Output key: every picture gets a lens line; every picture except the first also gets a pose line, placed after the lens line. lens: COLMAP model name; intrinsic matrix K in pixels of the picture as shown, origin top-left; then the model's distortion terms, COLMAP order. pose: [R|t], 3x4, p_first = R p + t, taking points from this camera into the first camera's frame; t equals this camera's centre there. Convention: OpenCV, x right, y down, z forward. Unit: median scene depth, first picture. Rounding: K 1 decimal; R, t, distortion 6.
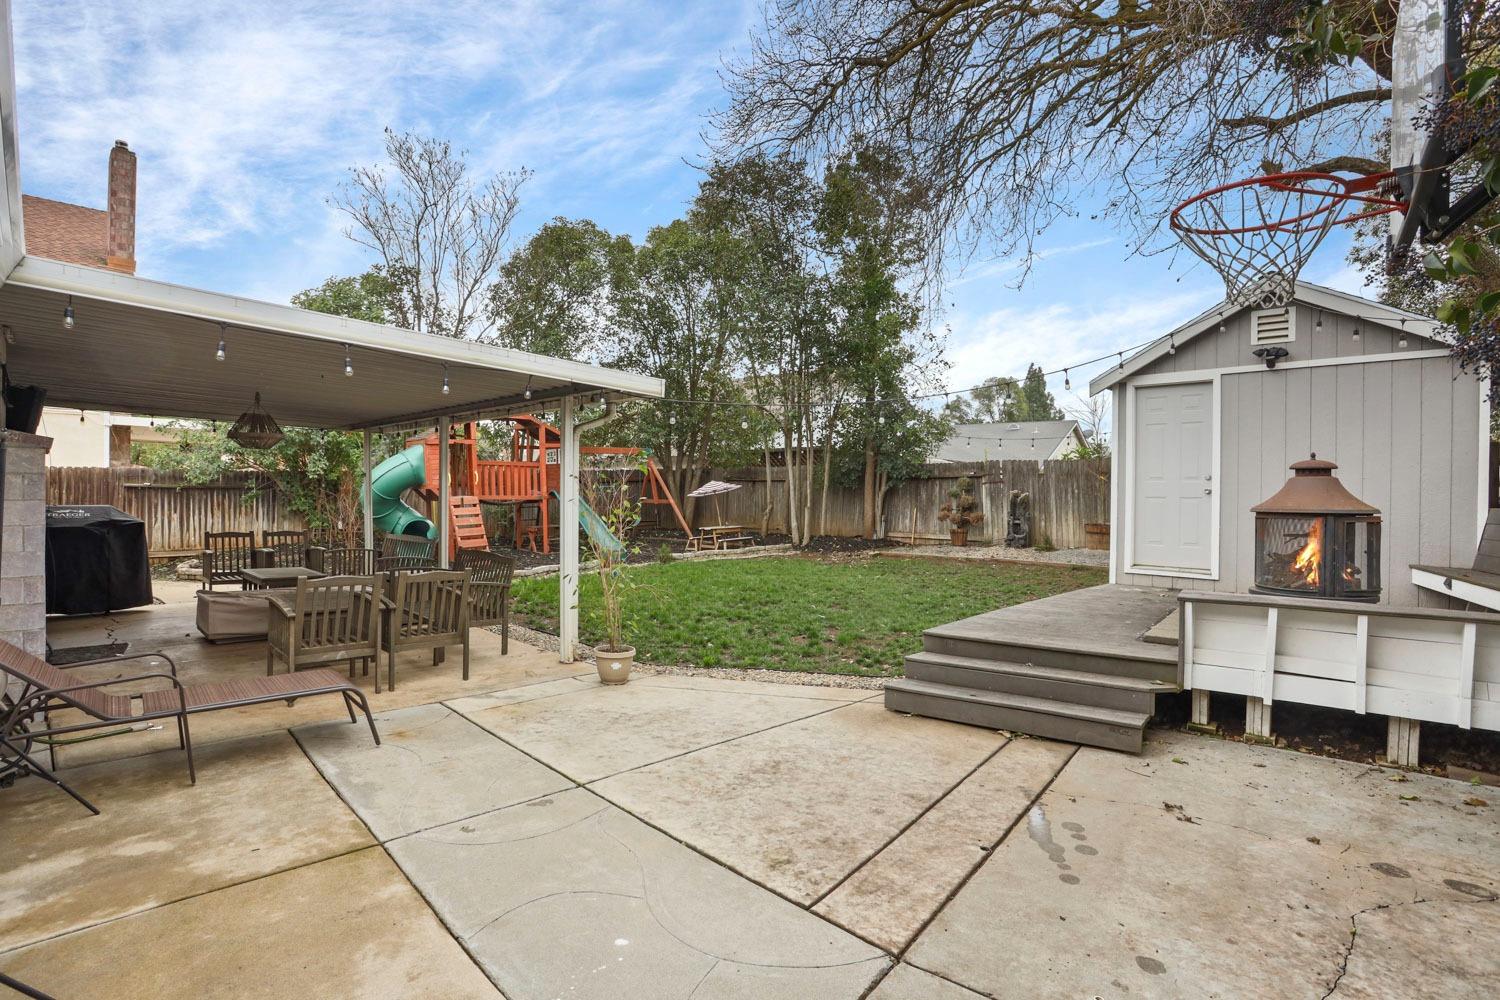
lens RADIAL K [[735.0, 0, 750.0], [0, 735.0, 500.0], [0, 0, 1]] dist [-0.069080, 0.029185]
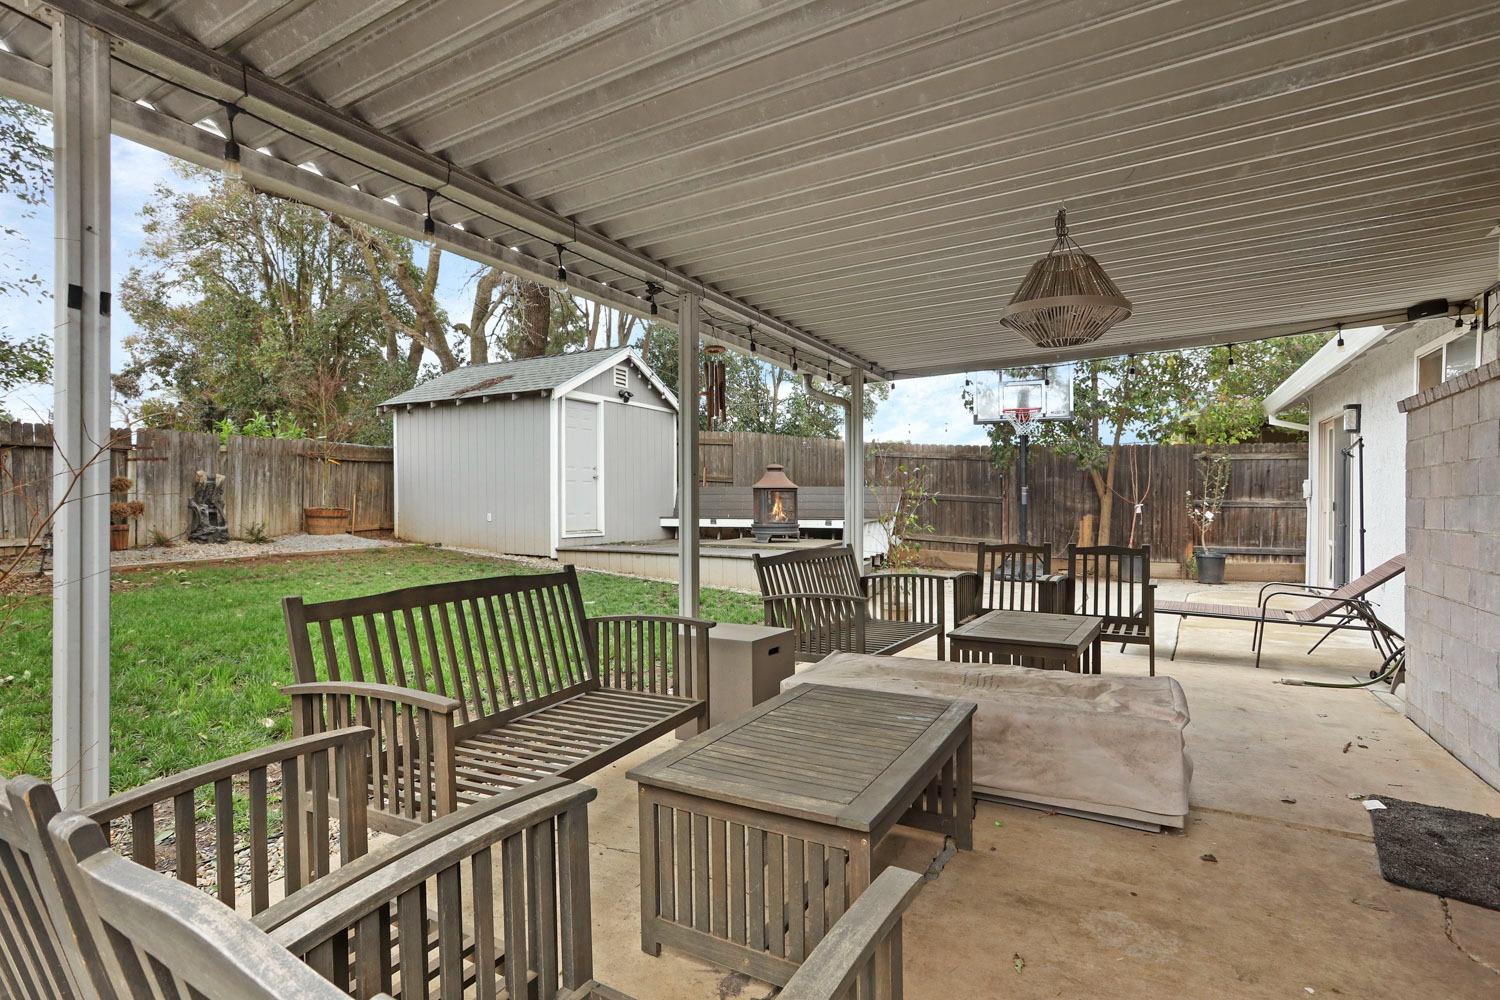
lens RADIAL K [[692.4, 0, 750.0], [0, 692.4, 500.0], [0, 0, 1]] dist [-0.060246, 0.022116]
pose [[-0.232386, -0.013633, 0.972528, -1.358755], [0.001755, 0.999894, 0.014436, 0.025419], [-0.972622, 0.005062, -0.232337, 1.680729]]
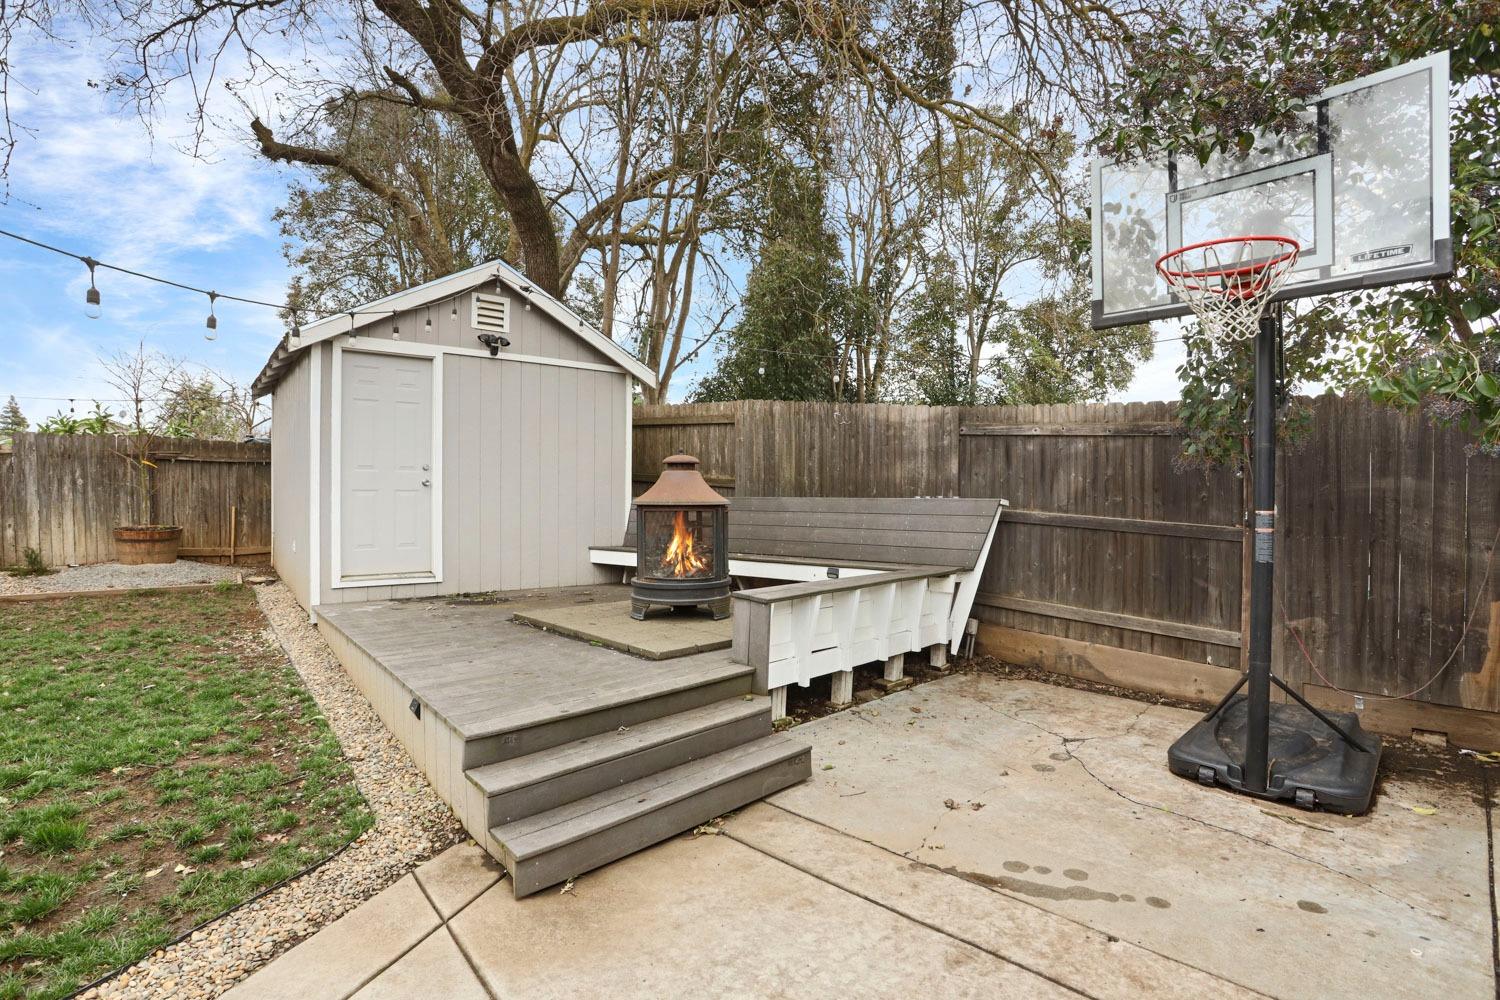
lens RADIAL K [[735.0, 0, 750.0], [0, 735.0, 500.0], [0, 0, 1]] dist [-0.069080, 0.029185]
pose [[0.139961, -0.018157, 0.989990, -0.307250], [0.005608, 0.999830, 0.017545, -0.007866], [-0.990141, 0.003096, 0.140039, 0.800806]]
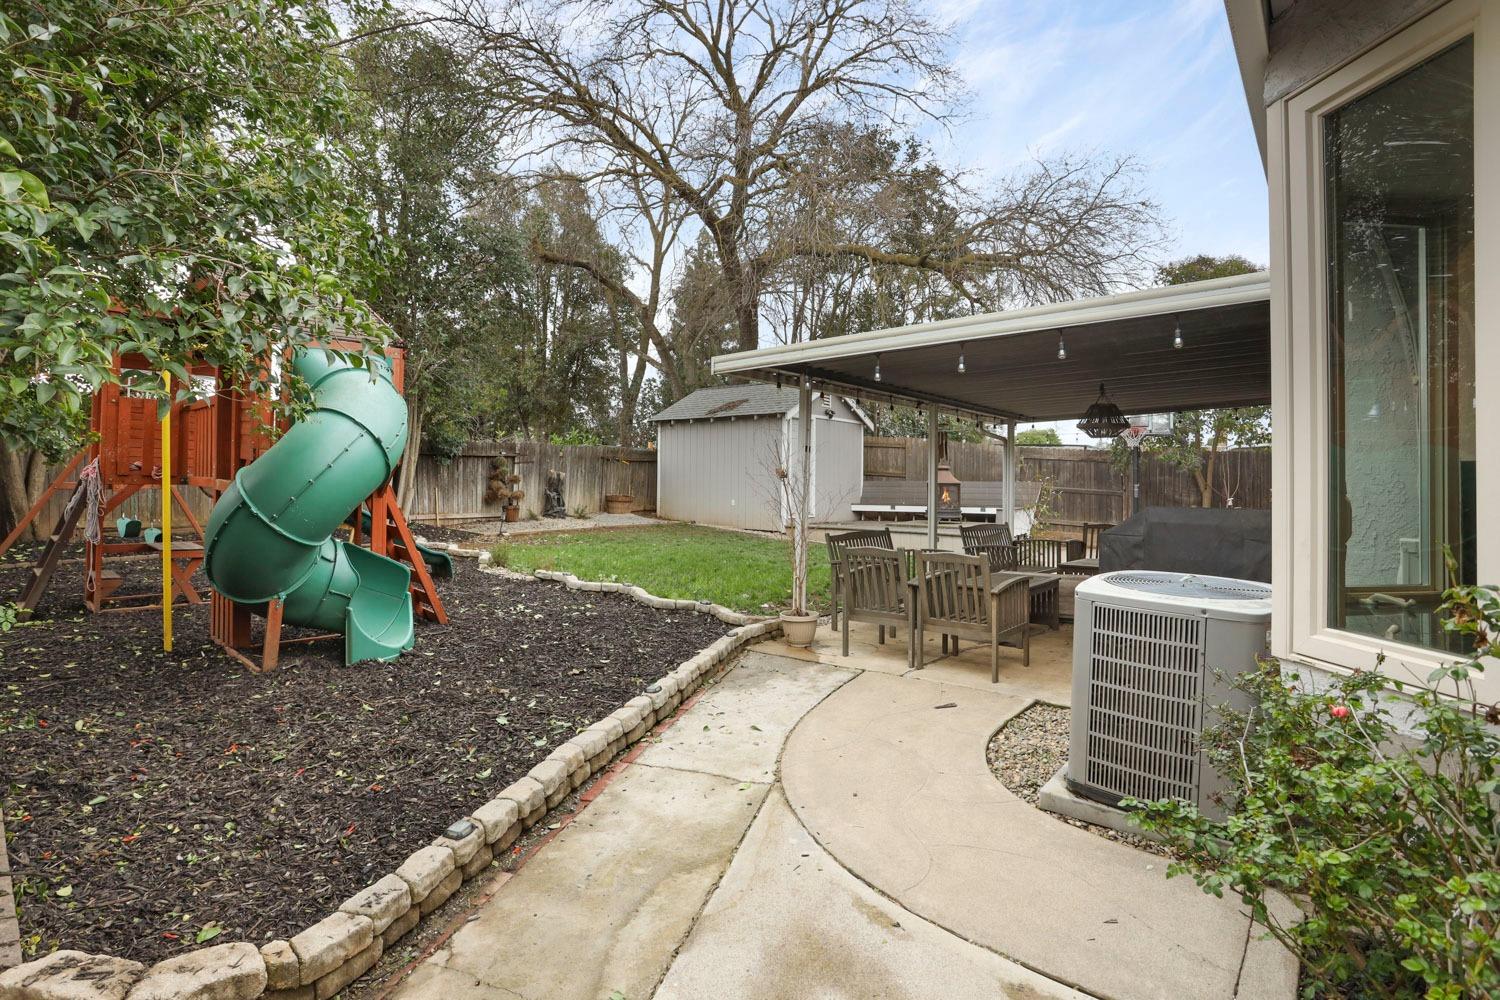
lens RADIAL K [[735.0, 0, 750.0], [0, 735.0, 500.0], [0, 0, 1]] dist [-0.069080, 0.029185]
pose [[-0.060558, -0.035950, 0.997517, -2.362269], [-0.002566, 0.999353, 0.035861, -0.021420], [-0.998161, -0.000388, -0.060611, 2.132808]]
